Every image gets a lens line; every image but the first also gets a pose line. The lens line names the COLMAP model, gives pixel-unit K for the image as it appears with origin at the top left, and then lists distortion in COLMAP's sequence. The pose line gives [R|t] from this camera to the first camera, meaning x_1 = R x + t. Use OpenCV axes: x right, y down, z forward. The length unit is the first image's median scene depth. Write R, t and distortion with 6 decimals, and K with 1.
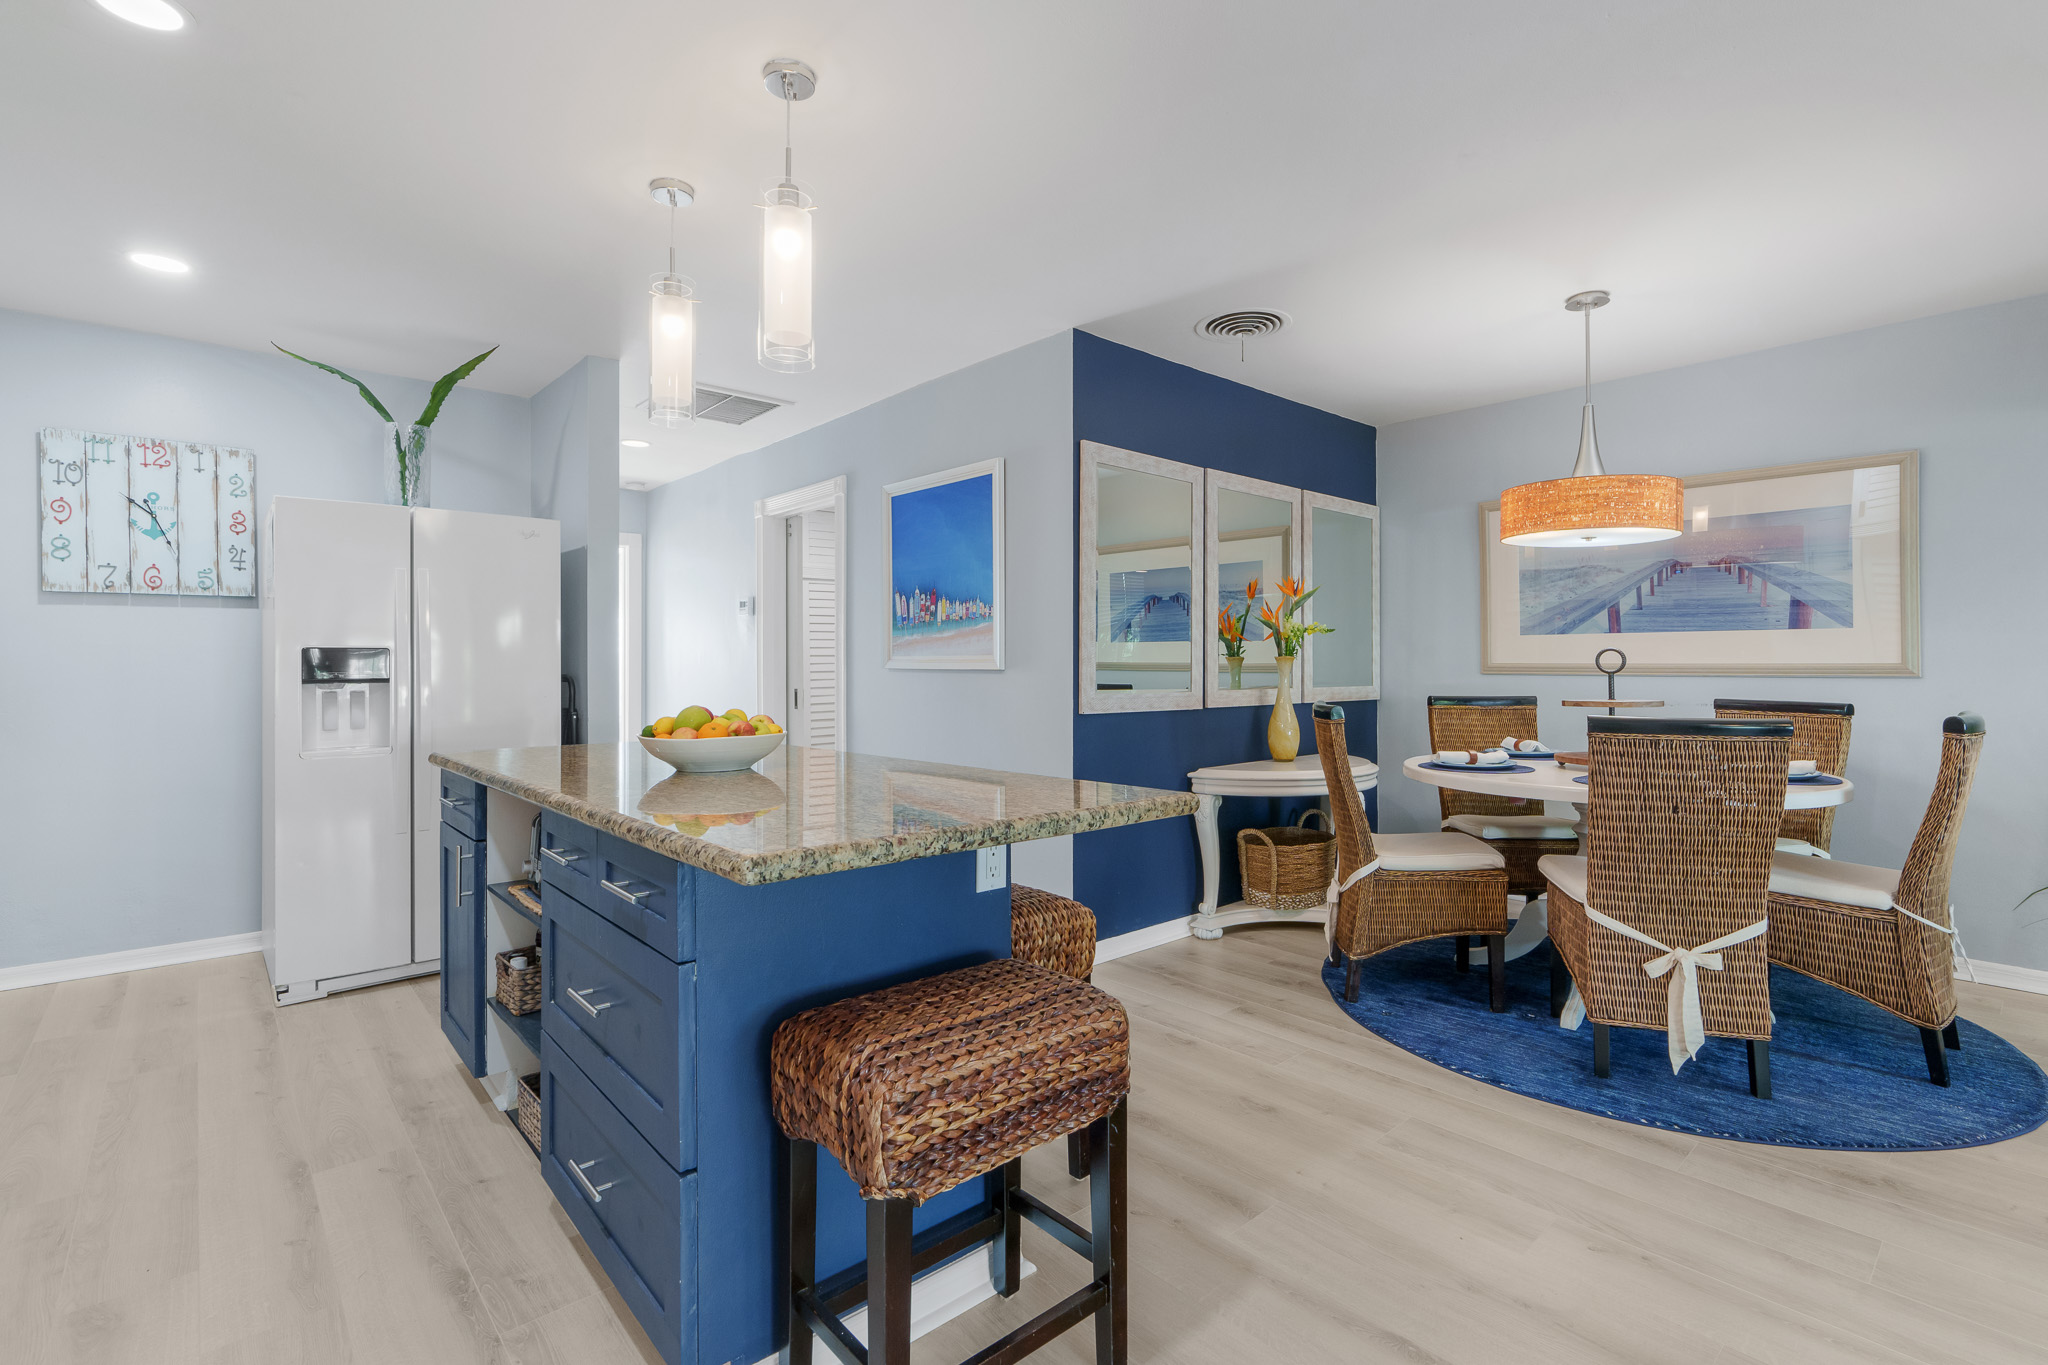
lens RADIAL K [[953.9, 0, 1025.7], [0, 953.9, 661.4], [0, 0, 1]] dist [0.000685, 0.000178]
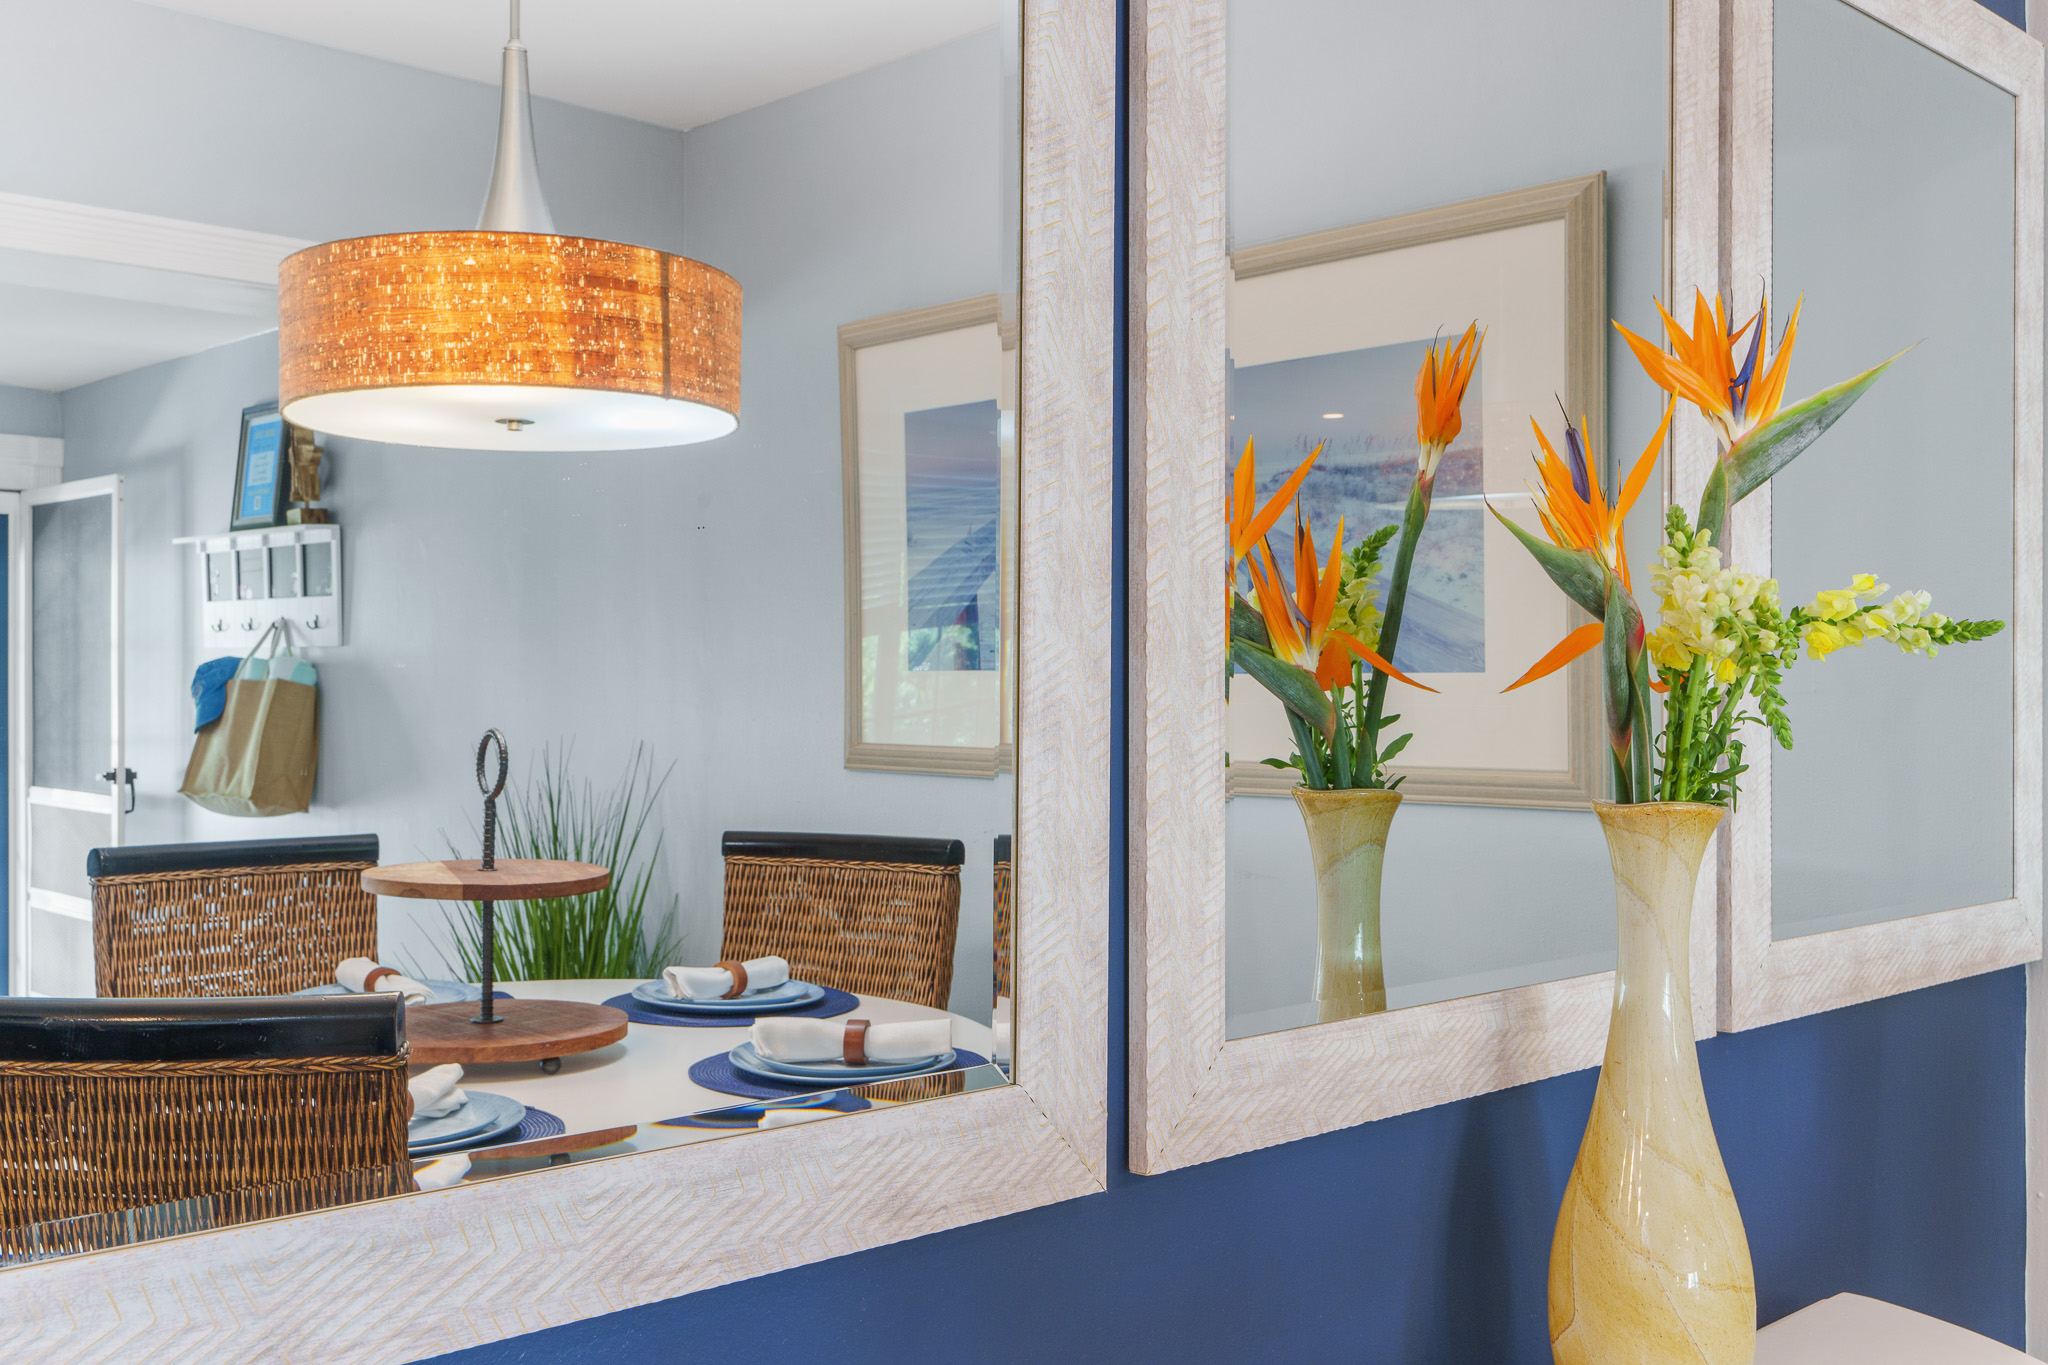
lens RADIAL K [[1957.9, 0, 1024.0], [0, 1957.9, 682.5], [0, 0, 1]] dist [0.047424, 0.008489]
pose [[0.999245, 0.006387, 0.038318, 0.158183], [-0.006241, 0.999973, -0.003912, -0.022487], [-0.038342, 0.003669, 0.999258, 0.696134]]
